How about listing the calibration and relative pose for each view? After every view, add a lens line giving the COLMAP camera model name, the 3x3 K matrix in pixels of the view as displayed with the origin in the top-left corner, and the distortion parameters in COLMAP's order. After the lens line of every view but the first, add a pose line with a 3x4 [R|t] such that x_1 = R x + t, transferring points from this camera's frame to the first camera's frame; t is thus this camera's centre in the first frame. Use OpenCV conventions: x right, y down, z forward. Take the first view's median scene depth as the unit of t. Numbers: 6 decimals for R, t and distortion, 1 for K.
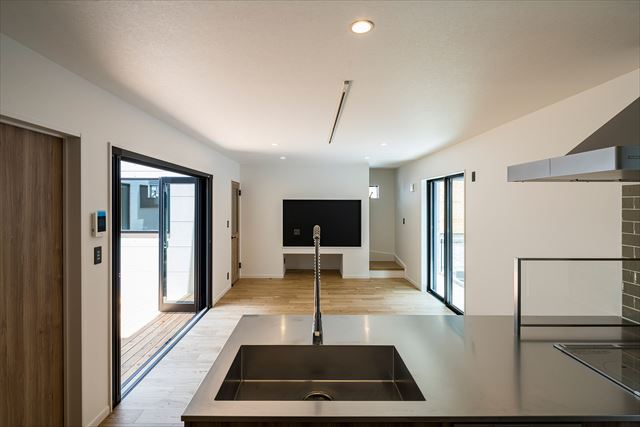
lens RADIAL K [[316.8, 0, 317.5], [0, 316.8, 206.7], [0, 0, 1]] dist [-0.000519, -0.000968]
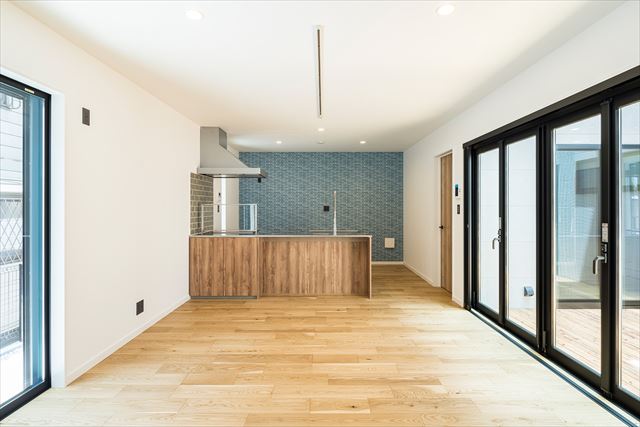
lens RADIAL K [[319.7, 0, 323.7], [0, 319.7, 206.9], [0, 0, 1]] dist [-0.001467, -0.000714]
pose [[-0.999928, -0.004696, 0.011077, 0.018915], [-0.004592, 0.999945, 0.009391, 0.049297], [-0.011121, 0.009339, -0.999895, 1.095794]]
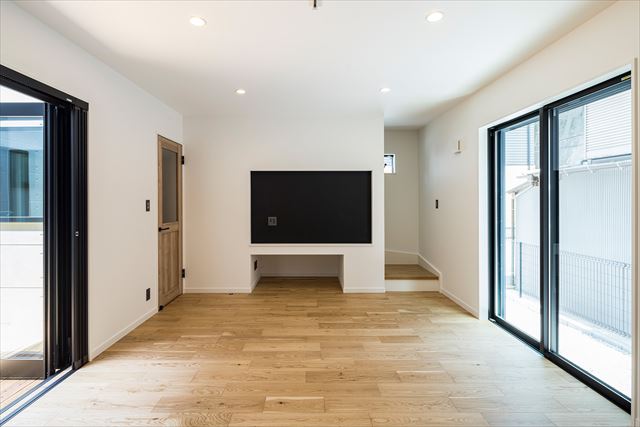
lens RADIAL K [[313.6, 0, 316.0], [0, 313.6, 201.5], [0, 0, 1]] dist [-0.001721, -0.000823]
pose [[0.999992, -0.003851, -0.001454, 0.028813], [0.003837, 0.999950, -0.009225, 0.053408], [0.001489, 0.009219, 0.999956, 0.414867]]
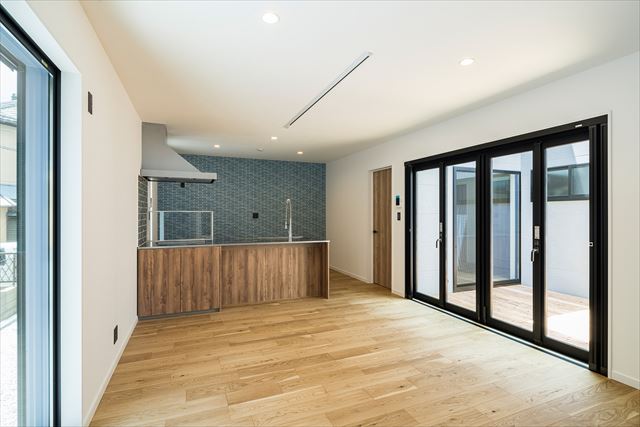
lens RADIAL K [[313.6, 0, 320.0], [0, 313.6, 213.5], [0, 0, 1]] dist [0.000045, -0.000364]
pose [[-0.927670, -0.006185, -0.373350, 0.231943], [-0.009275, 0.999936, 0.006482, 0.048660], [0.373286, 0.009476, -0.927668, 1.078511]]
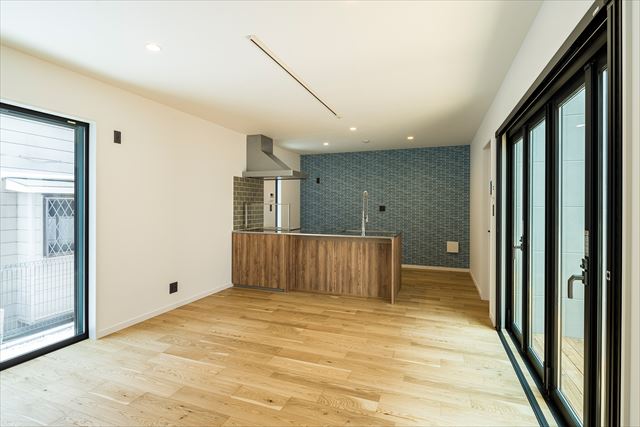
lens RADIAL K [[316.8, 0, 317.5], [0, 316.8, 206.7], [0, 0, 1]] dist [-0.000519, -0.000968]
pose [[-0.927251, -0.008776, 0.374338, -0.186640], [-0.004926, 0.999925, 0.011241, 0.048210], [-0.374409, 0.008579, -0.927224, 1.057515]]
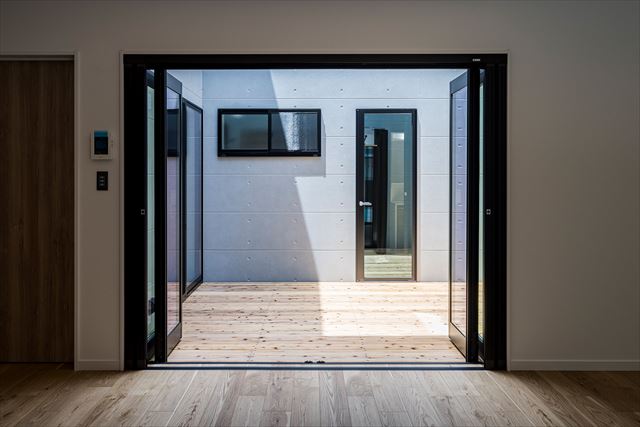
lens RADIAL K [[480.7, 0, 318.2], [0, 480.7, 176.2], [0, 0, 1]] dist [0.007054, 0.002913]
pose [[-0.020713, -0.000762, -0.999785, 0.256374], [-0.008793, 0.999961, -0.000580, 0.052750], [0.999747, 0.008779, -0.020719, 0.638276]]
